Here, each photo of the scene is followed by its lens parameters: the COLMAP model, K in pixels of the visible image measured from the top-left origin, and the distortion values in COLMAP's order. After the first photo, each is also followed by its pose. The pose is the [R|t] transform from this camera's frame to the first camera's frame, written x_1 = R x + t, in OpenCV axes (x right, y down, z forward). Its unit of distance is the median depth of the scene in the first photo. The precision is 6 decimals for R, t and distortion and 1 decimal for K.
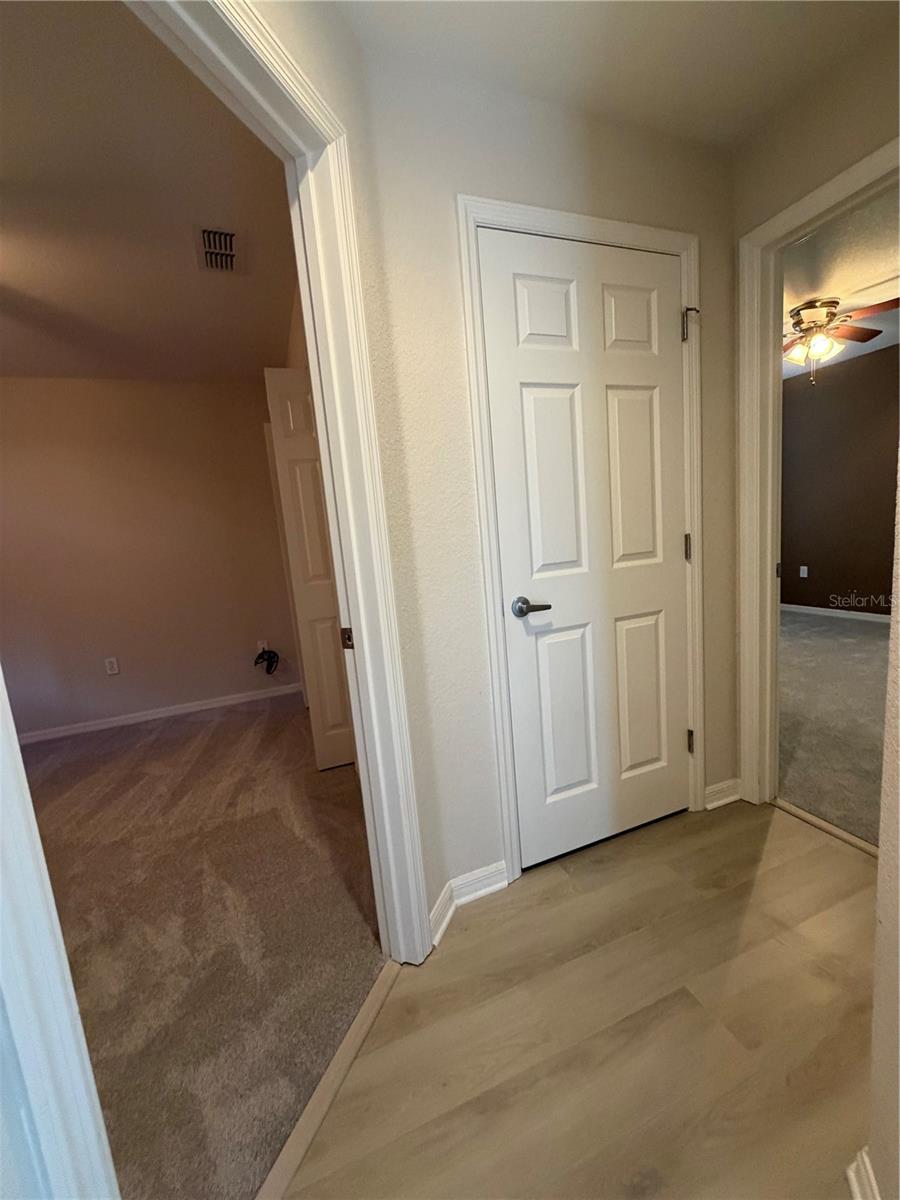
lens RADIAL K [[481.8, 0, 456.3], [0, 481.8, 597.5], [0, 0, 1]] dist [0.001043, -0.000042]
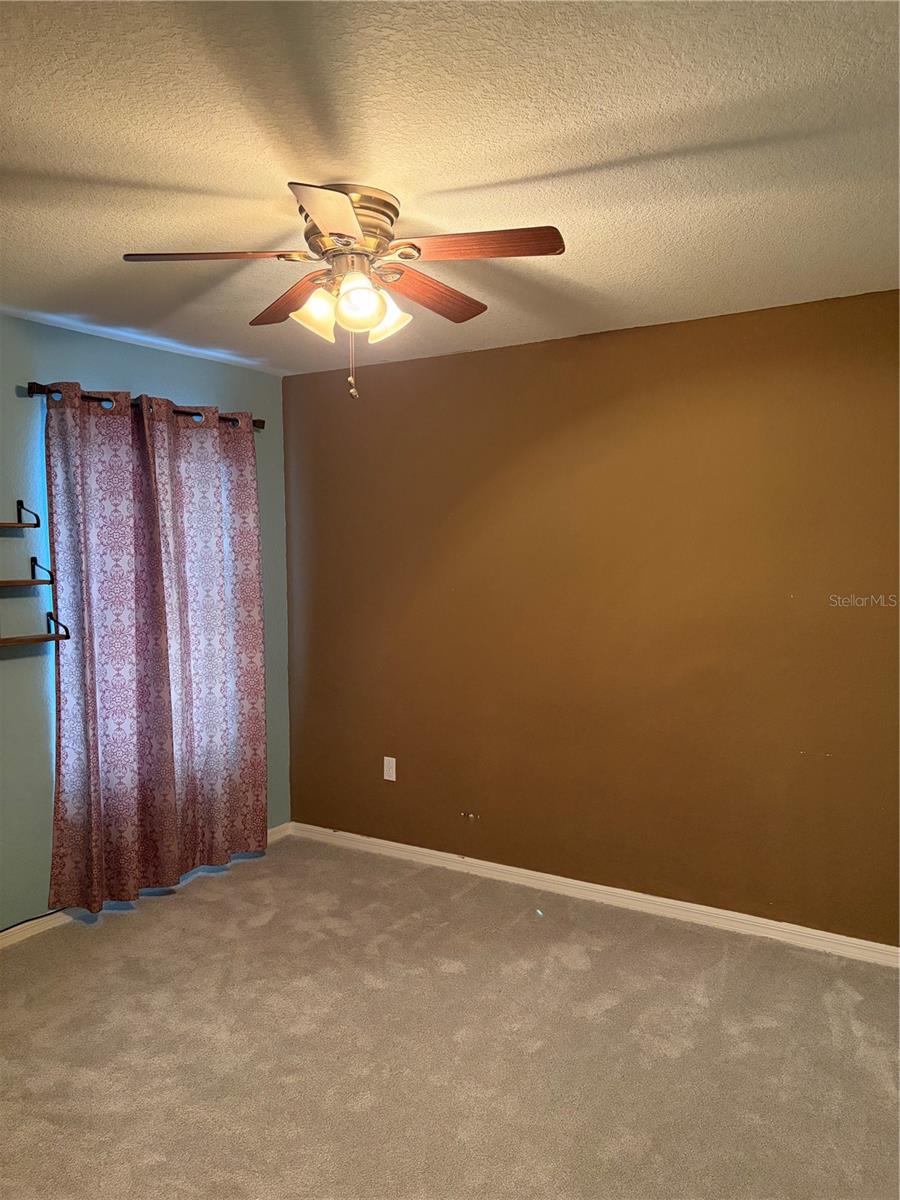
lens RADIAL K [[909.3, 0, 450.0], [0, 909.3, 600.0], [0, 0, 1]] dist [0.052122, -0.058619]
pose [[0.807407, 0.056271, 0.587306, 0.380574], [0.014537, 0.993242, -0.115150, -0.188430], [-0.589816, 0.101511, 0.801132, 0.374950]]
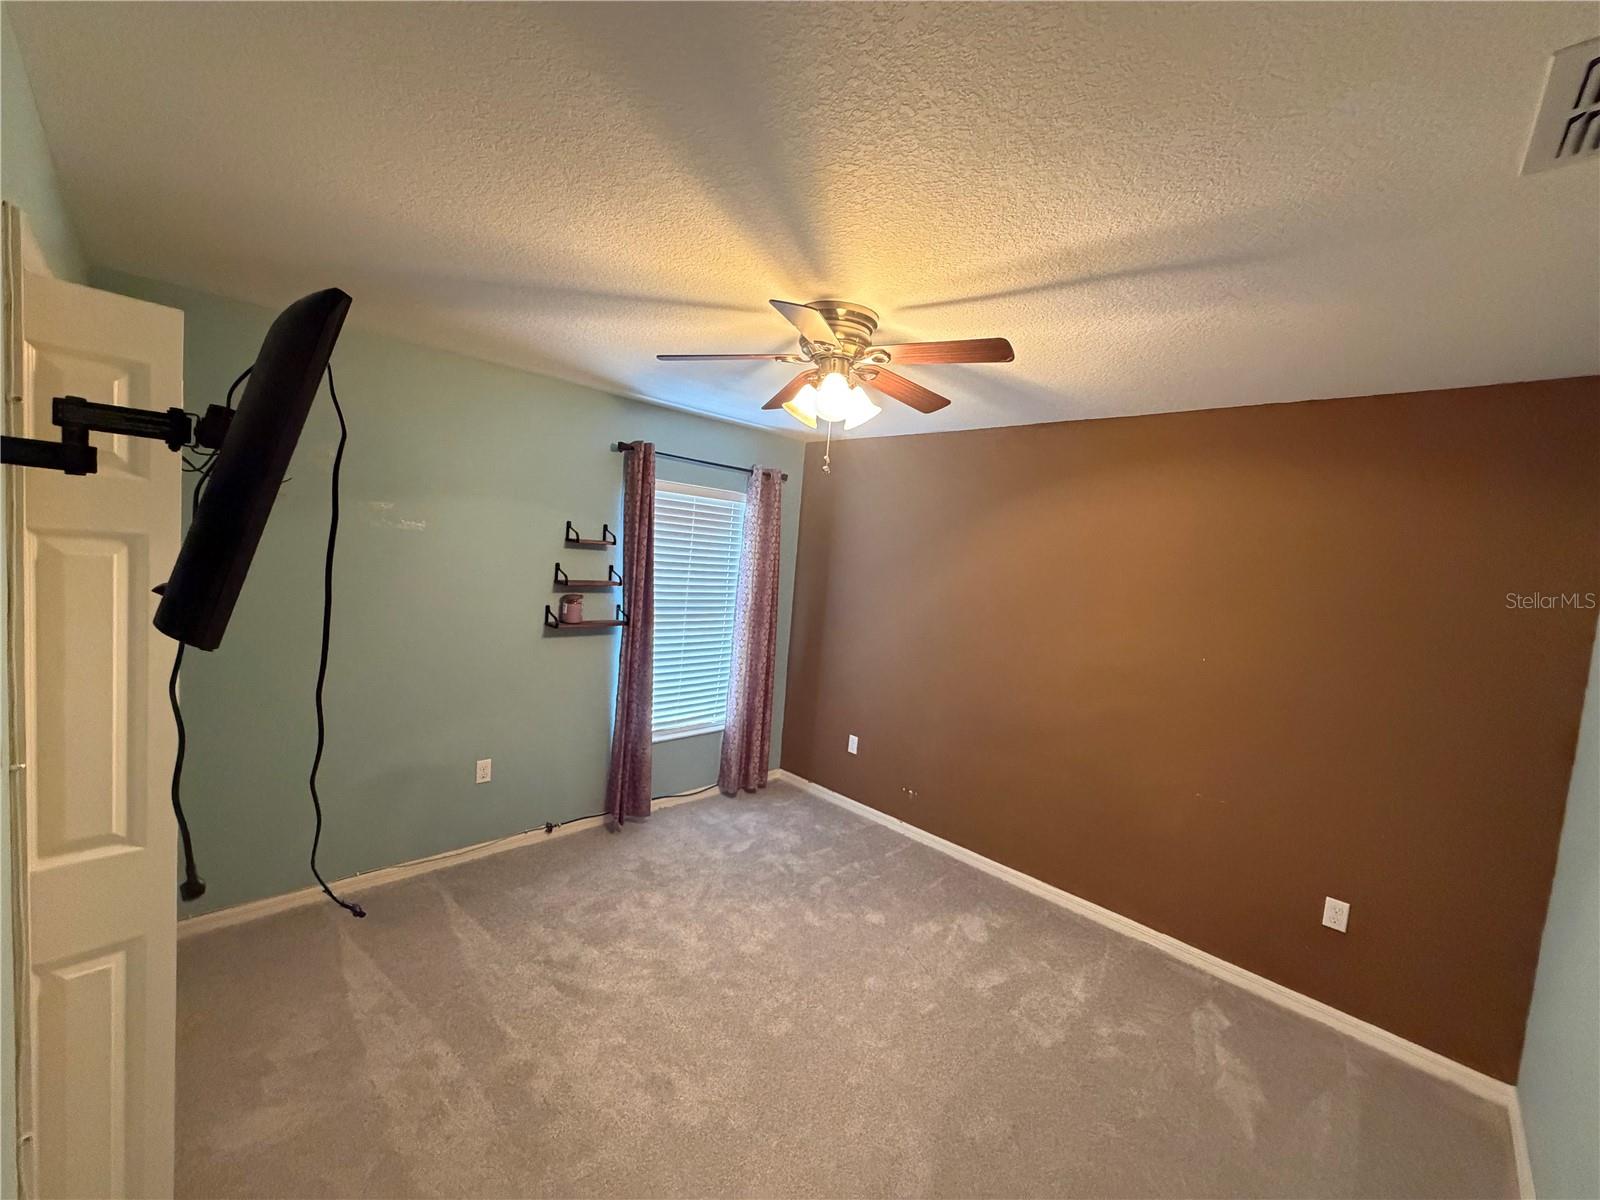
lens RADIAL K [[643.4, 0, 793.2], [0, 643.4, 598.8], [0, 0, 1]] dist [-0.000444, -0.000446]
pose [[0.906325, 0.139053, 0.399048, 0.476887], [-0.109858, 0.989373, -0.095248, -0.250335], [-0.408052, 0.042487, 0.911970, 0.430254]]
